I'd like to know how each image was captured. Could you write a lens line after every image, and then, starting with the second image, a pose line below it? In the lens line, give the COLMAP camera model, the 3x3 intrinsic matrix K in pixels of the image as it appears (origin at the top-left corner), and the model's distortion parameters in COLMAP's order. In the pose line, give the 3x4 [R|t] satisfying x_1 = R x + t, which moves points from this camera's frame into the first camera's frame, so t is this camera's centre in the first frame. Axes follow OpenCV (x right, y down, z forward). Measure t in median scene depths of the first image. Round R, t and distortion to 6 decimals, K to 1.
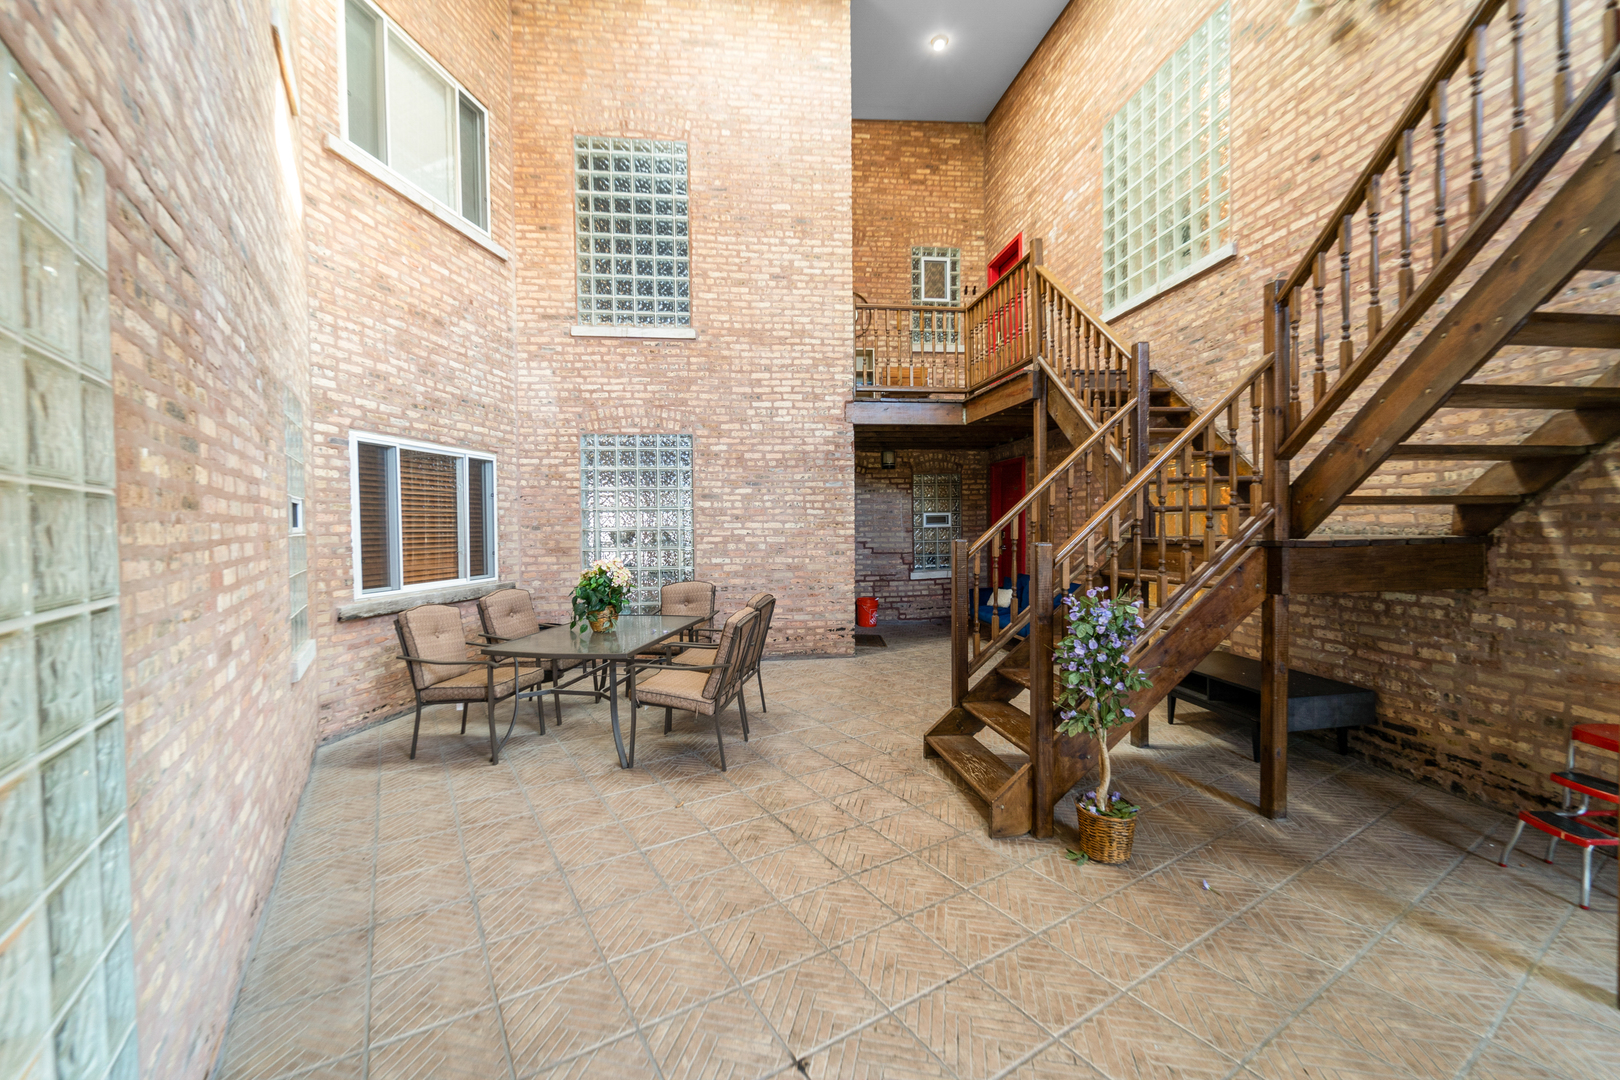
lens RADIAL K [[651.8, 0, 810.0], [0, 651.8, 540.0], [0, 0, 1]] dist [0.000121, -0.001521]
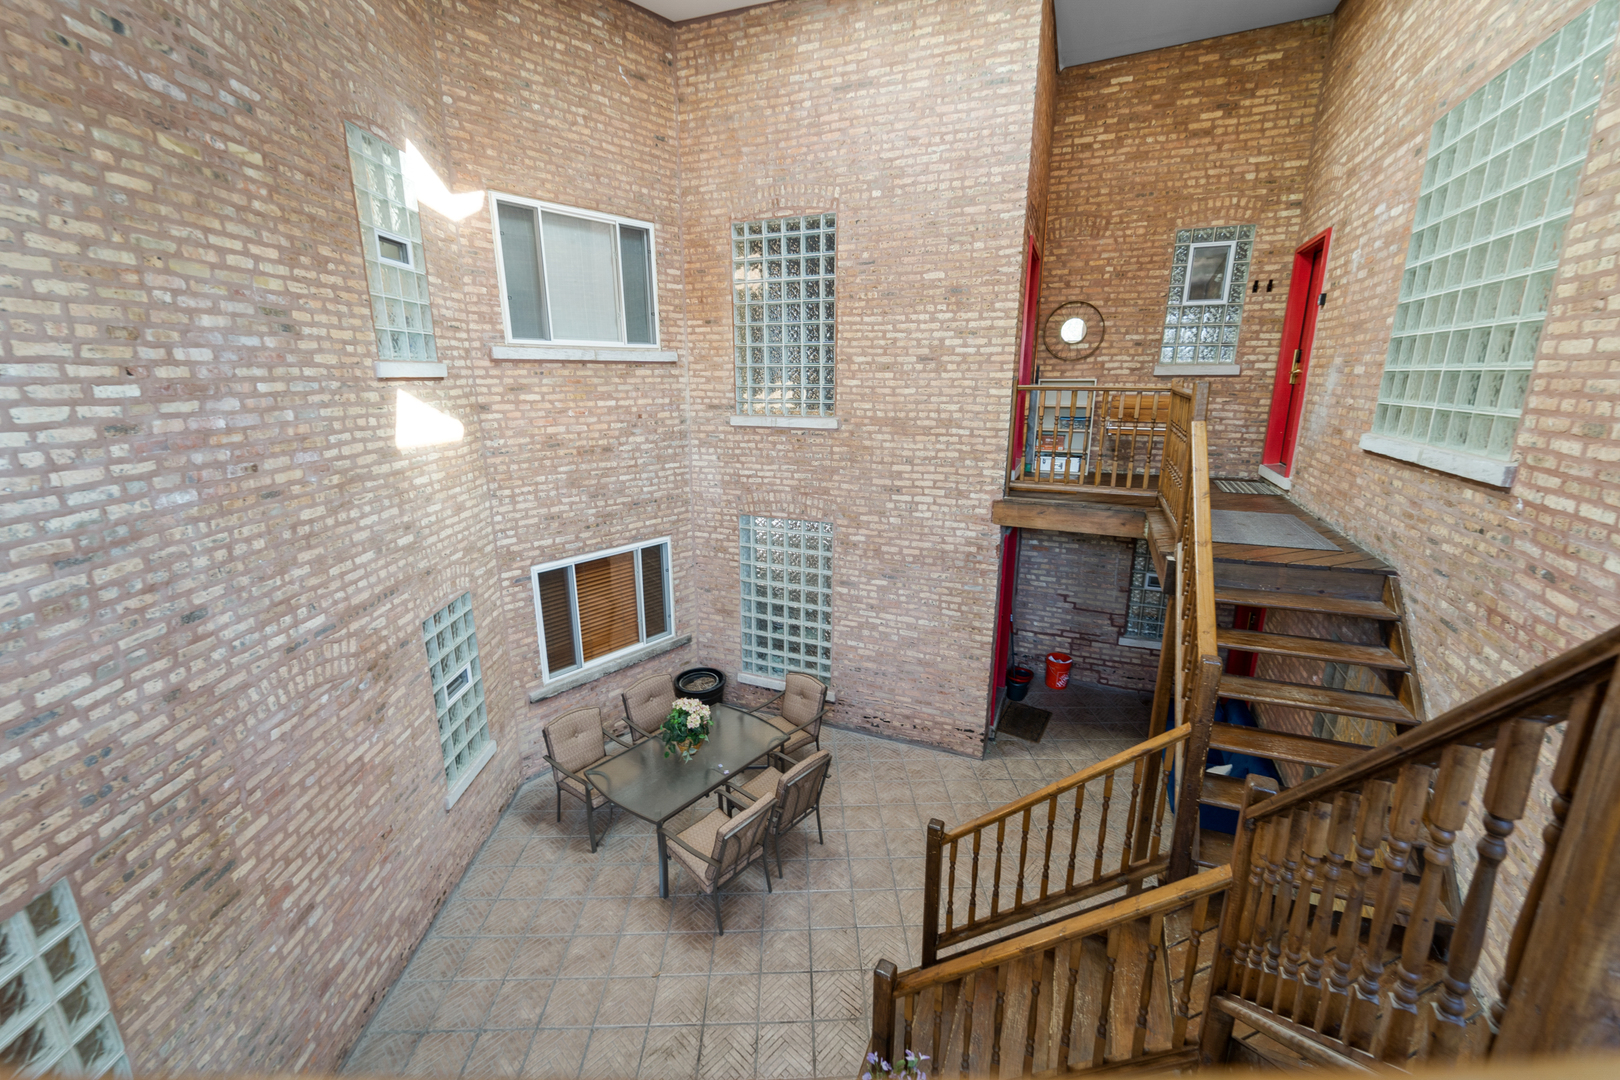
lens RADIAL K [[651.8, 0, 810.0], [0, 651.8, 540.0], [0, 0, 1]] dist [0.000121, -0.001521]
pose [[0.860054, 0.137221, -0.491403, 0.286697], [-0.023887, 0.972927, 0.229875, -0.363873], [0.509643, -0.185967, 0.840048, 0.124120]]
